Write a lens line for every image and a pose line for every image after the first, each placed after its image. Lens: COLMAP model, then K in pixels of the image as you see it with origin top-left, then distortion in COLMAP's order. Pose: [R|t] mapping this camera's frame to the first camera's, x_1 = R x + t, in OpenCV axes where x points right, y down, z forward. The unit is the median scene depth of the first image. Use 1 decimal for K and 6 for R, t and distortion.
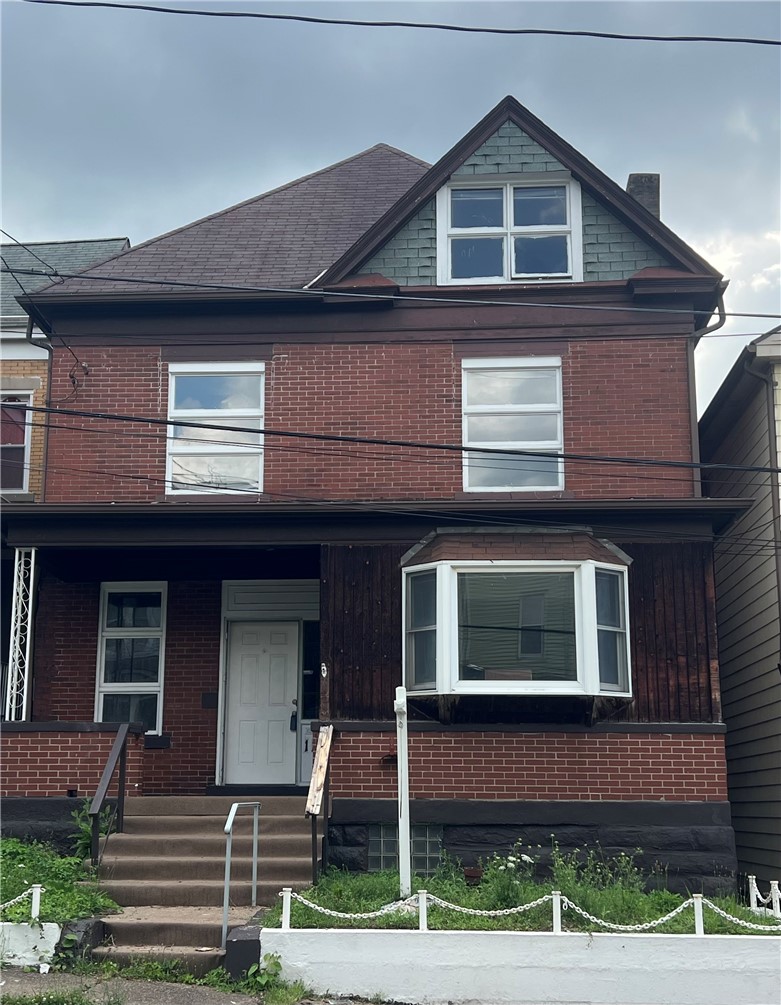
lens RADIAL K [[1268.1, 0, 390.5], [0, 1268.1, 502.5], [0, 0, 1]] dist [0.105861, -0.055867]
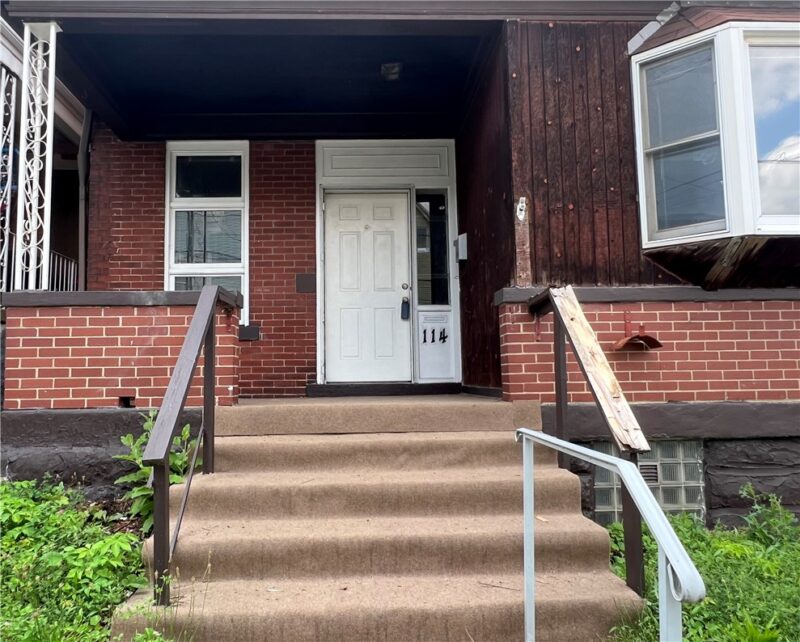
lens RADIAL K [[694.9, 0, 399.2], [0, 694.9, 297.5], [0, 0, 1]] dist [-0.009409, 0.000289]
pose [[0.996142, -0.008106, 0.087379, -0.123304], [-0.001199, 0.994375, 0.105914, 0.118995], [-0.087746, -0.105611, 0.990529, 0.559157]]
